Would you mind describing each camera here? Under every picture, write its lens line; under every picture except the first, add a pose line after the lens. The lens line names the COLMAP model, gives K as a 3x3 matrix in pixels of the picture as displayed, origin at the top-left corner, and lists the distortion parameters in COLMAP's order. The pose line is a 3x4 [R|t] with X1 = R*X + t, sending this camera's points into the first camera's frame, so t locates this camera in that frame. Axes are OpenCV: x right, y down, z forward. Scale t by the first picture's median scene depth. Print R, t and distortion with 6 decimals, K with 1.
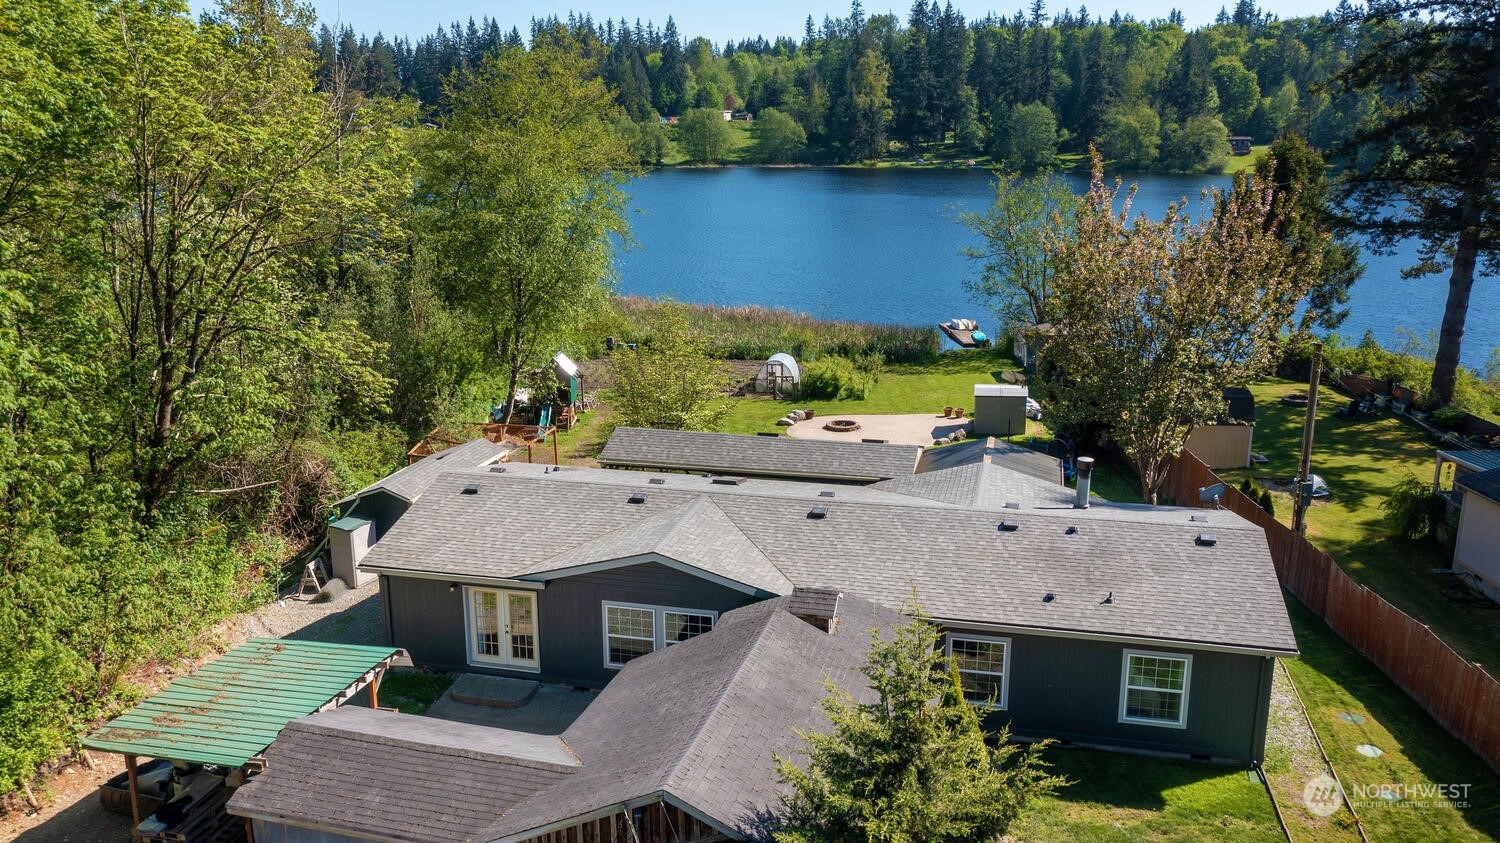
lens RADIAL K [[1214.7, 0, 752.6], [0, 1214.7, 425.4], [0, 0, 1]] dist [-0.019275, 0.016856]
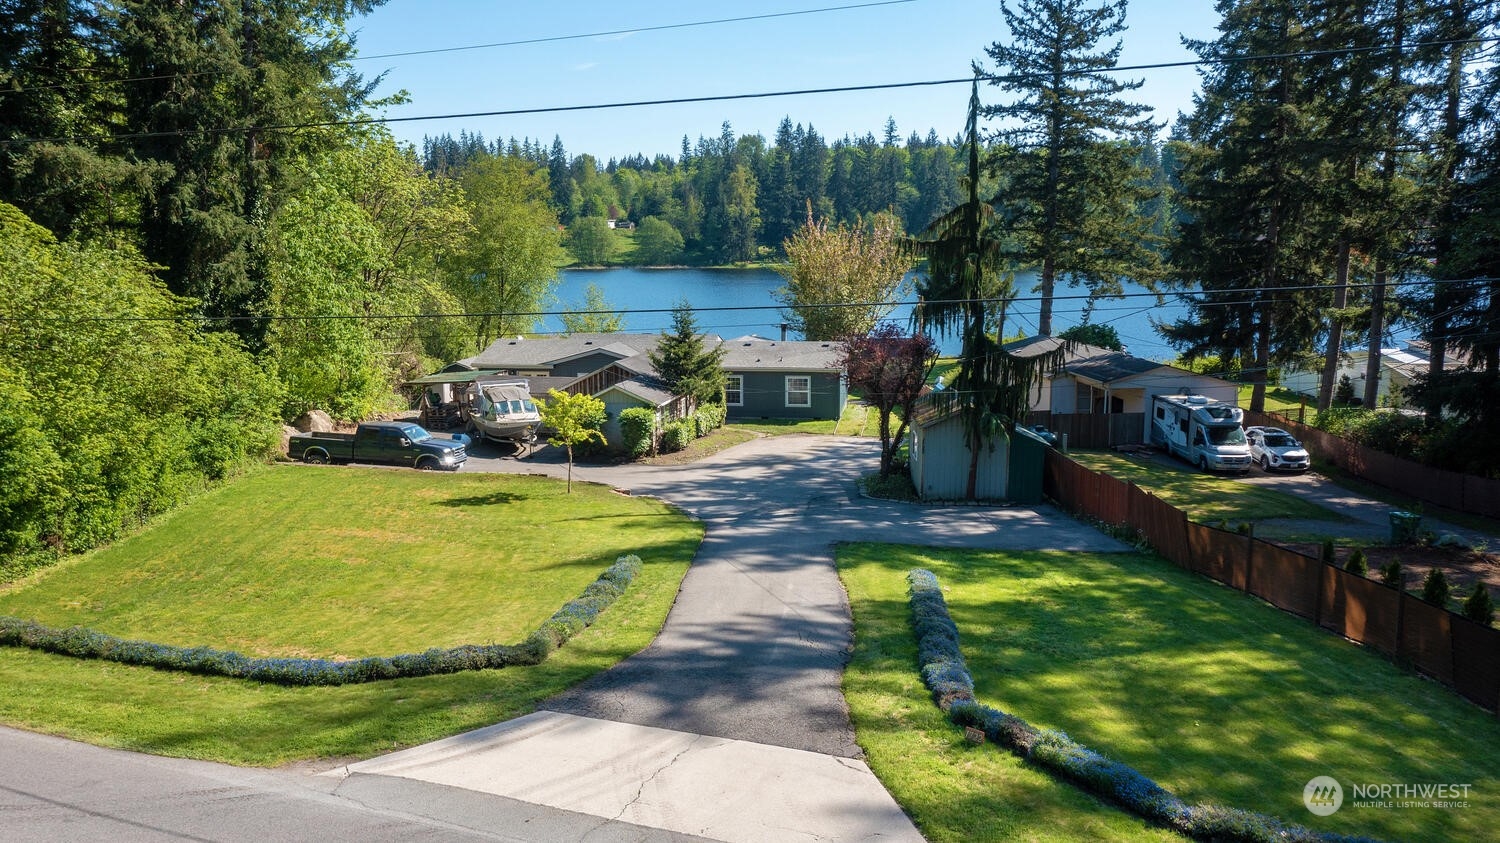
lens RADIAL K [[1214.7, 0, 754.4], [0, 1214.7, 411.1], [0, 0, 1]] dist [-0.019275, 0.016856]
pose [[0.995237, -0.014929, 0.096335, -0.000603], [0.024714, 0.994560, -0.101193, 0.030585], [-0.094300, 0.103092, 0.990192, -0.091160]]
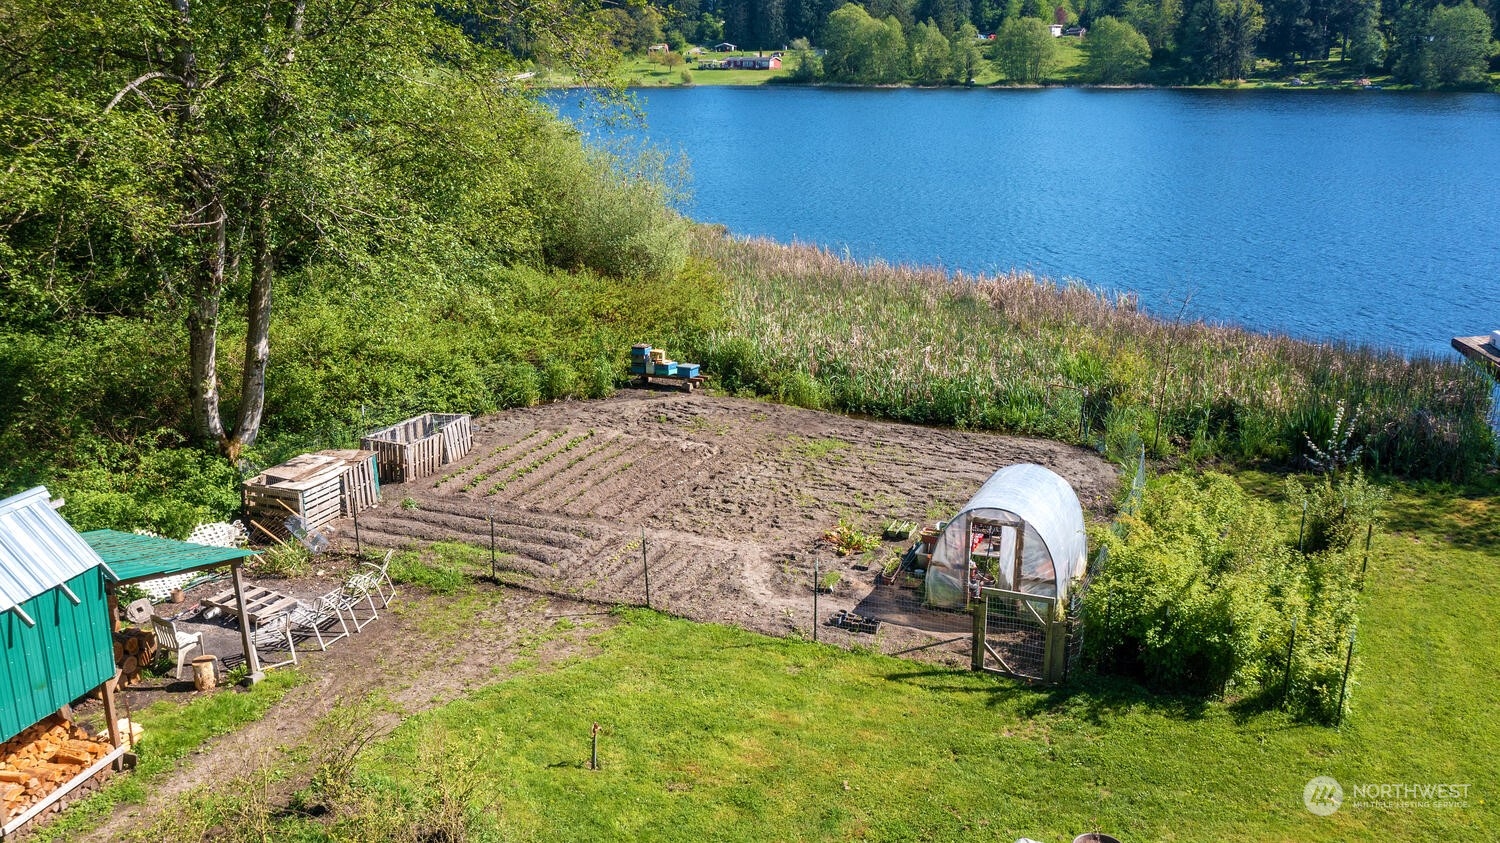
lens RADIAL K [[1214.7, 0, 746.0], [0, 1214.7, 423.3], [0, 0, 1]] dist [-0.019275, 0.016856]
pose [[0.964716, 0.072472, -0.253121, 0.005411], [-0.060155, 0.996613, 0.056078, -0.014267], [0.256327, -0.038873, 0.965808, 0.119541]]
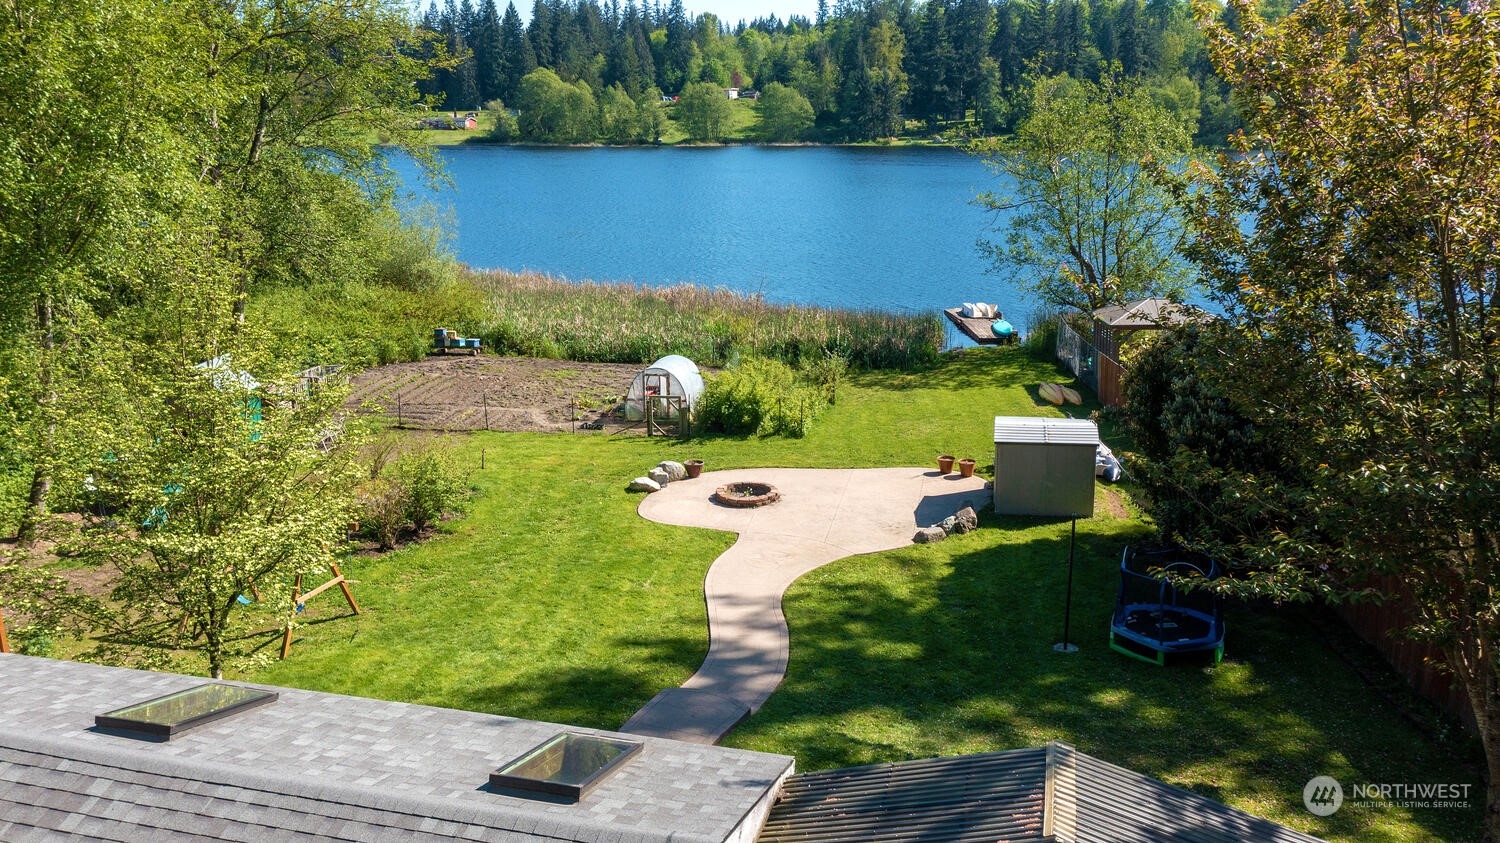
lens RADIAL K [[1214.7, 0, 751.9], [0, 1214.7, 425.2], [0, 0, 1]] dist [-0.019275, 0.016856]
pose [[0.999846, 0.002425, -0.017354, 0.012604], [-0.002312, 0.999976, 0.006513, -0.004953], [0.017370, -0.006472, 0.999828, 0.068804]]
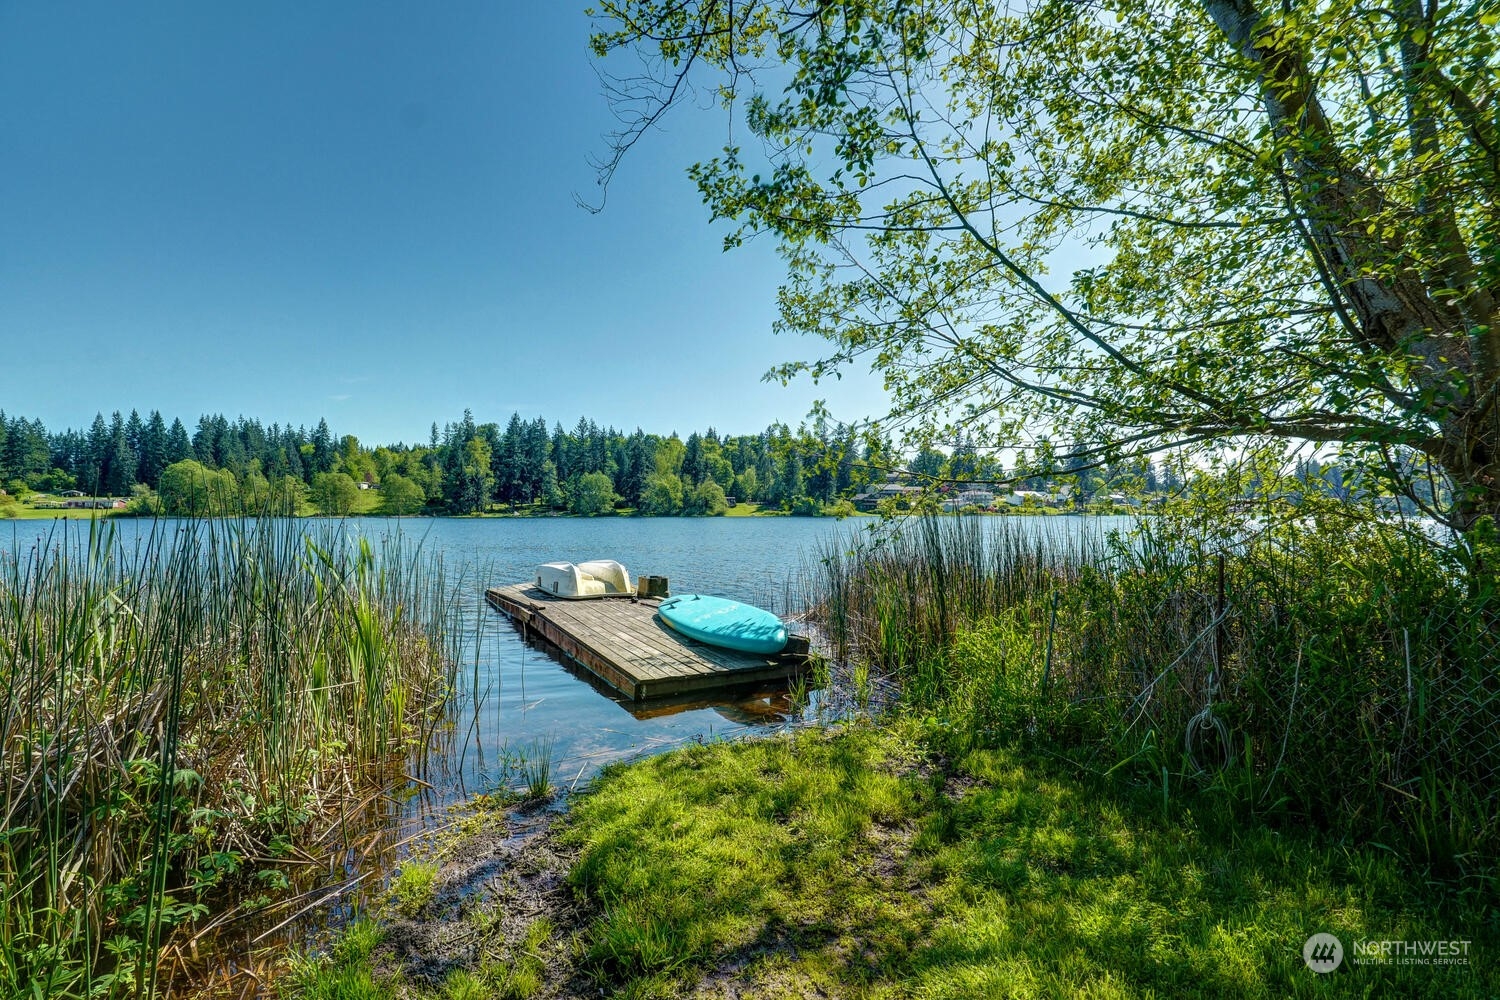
lens RADIAL K [[699.6, 0, 754.2], [0, 699.6, 499.2], [0, 0, 1]] dist [-0.004341, 0.001303]
pose [[0.897996, 0.008408, 0.439923, 0.031178], [0.108239, 0.964872, -0.239385, -0.013687], [-0.426482, 0.262584, 0.865542, 0.189520]]
